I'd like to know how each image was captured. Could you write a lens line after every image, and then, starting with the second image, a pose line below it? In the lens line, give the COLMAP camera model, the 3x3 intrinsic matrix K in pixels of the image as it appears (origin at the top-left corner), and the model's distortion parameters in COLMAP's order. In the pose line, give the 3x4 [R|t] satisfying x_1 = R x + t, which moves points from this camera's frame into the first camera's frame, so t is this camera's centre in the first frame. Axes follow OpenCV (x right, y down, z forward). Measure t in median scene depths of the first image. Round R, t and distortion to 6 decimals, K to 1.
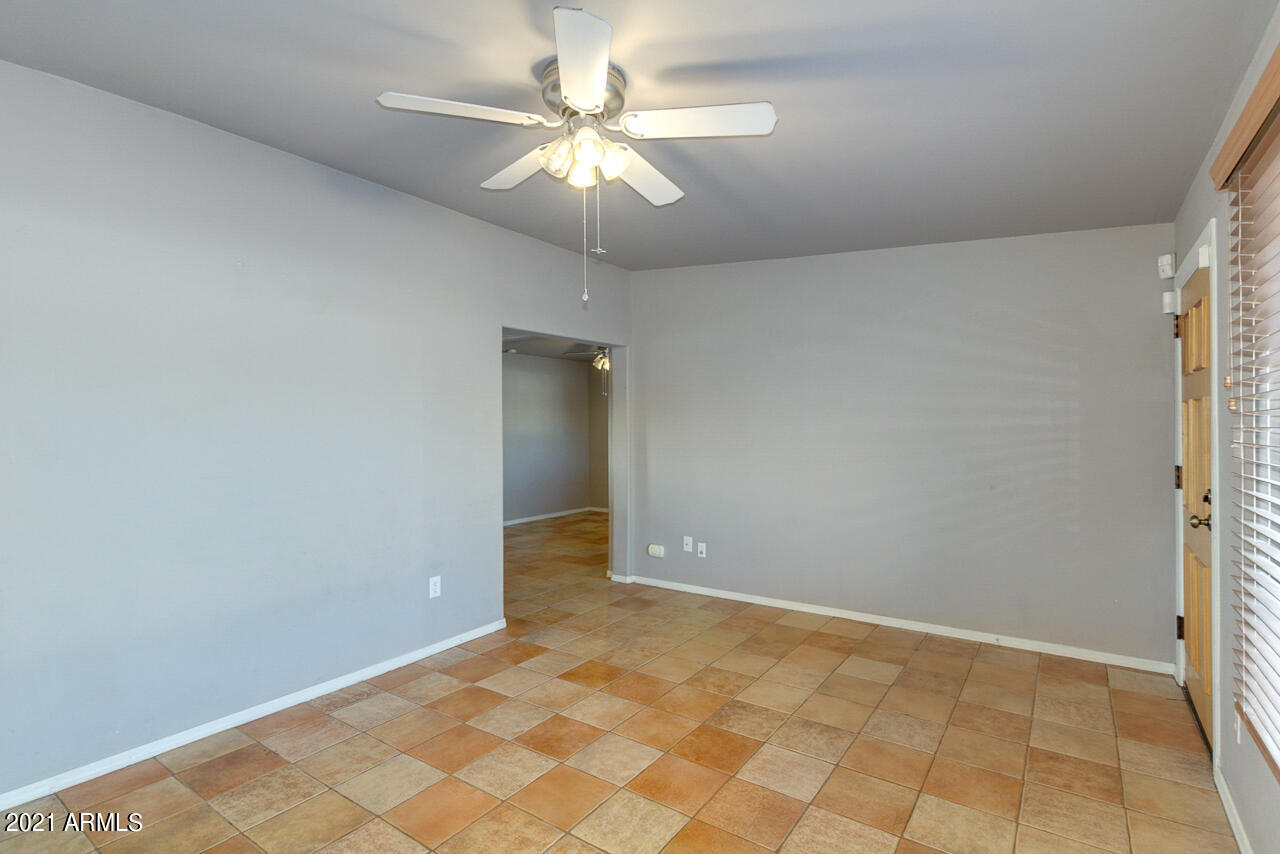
lens RADIAL K [[610.2, 0, 643.6], [0, 610.2, 427.5], [0, 0, 1]] dist [0.018712, -0.013094]
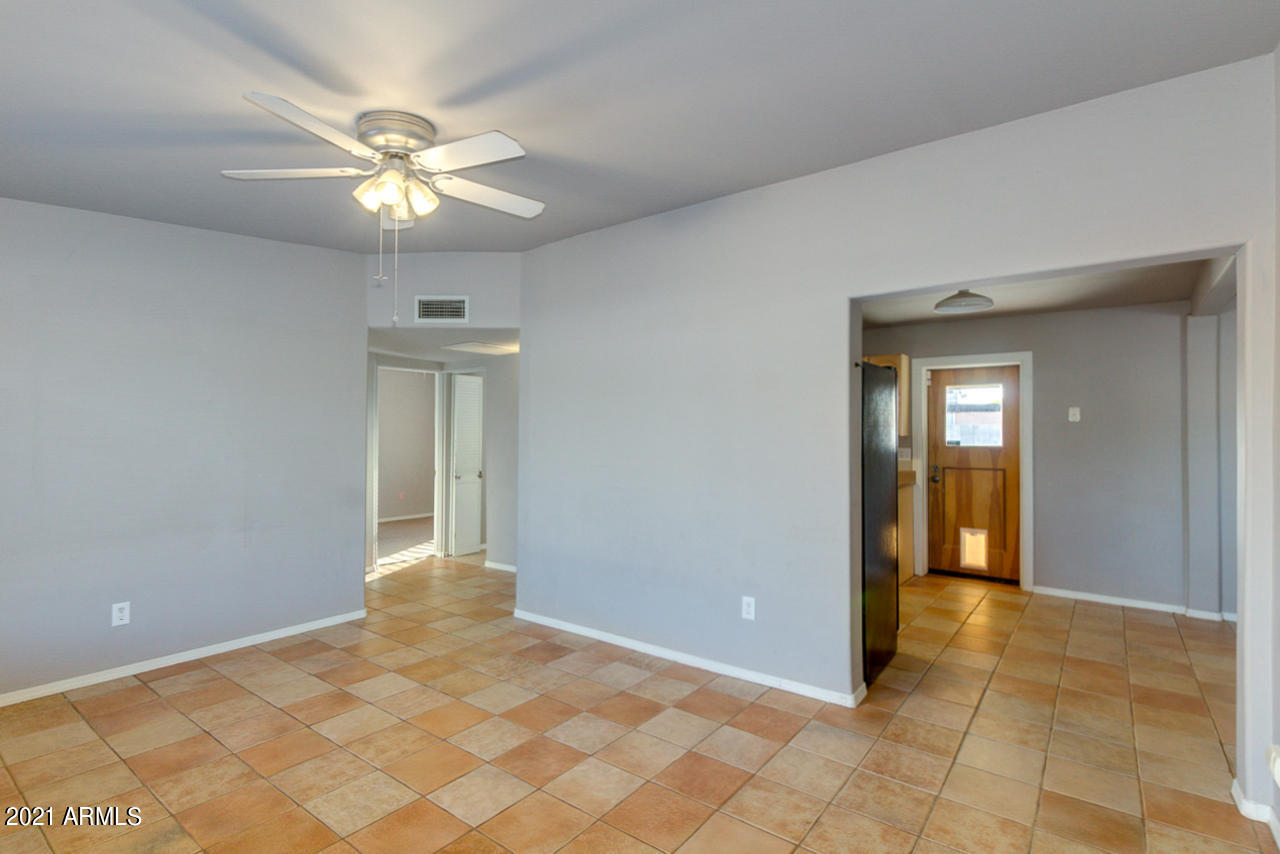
lens RADIAL K [[610.2, 0, 643.6], [0, 610.2, 427.5], [0, 0, 1]] dist [0.018712, -0.013094]
pose [[-0.038748, -0.009088, -0.999208, 0.694301], [-0.007410, 0.999934, -0.008807, -0.009900], [0.999222, 0.007062, -0.038813, 1.003557]]
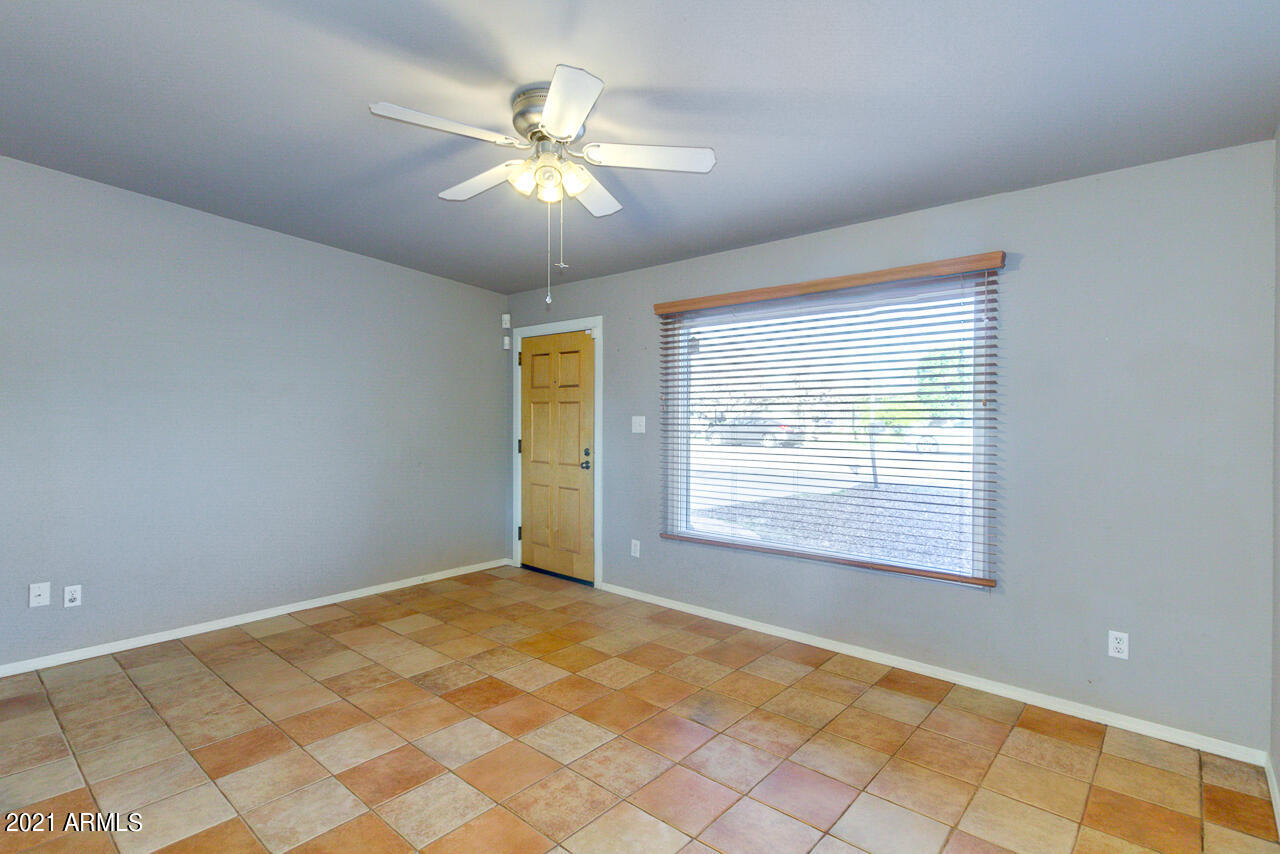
lens RADIAL K [[610.2, 0, 643.6], [0, 610.2, 427.5], [0, 0, 1]] dist [0.018712, -0.013094]
pose [[0.110136, -0.012044, 0.993844, -0.797329], [-0.003281, 0.999917, 0.012482, 0.004706], [-0.993911, -0.004635, 0.110087, 0.465950]]
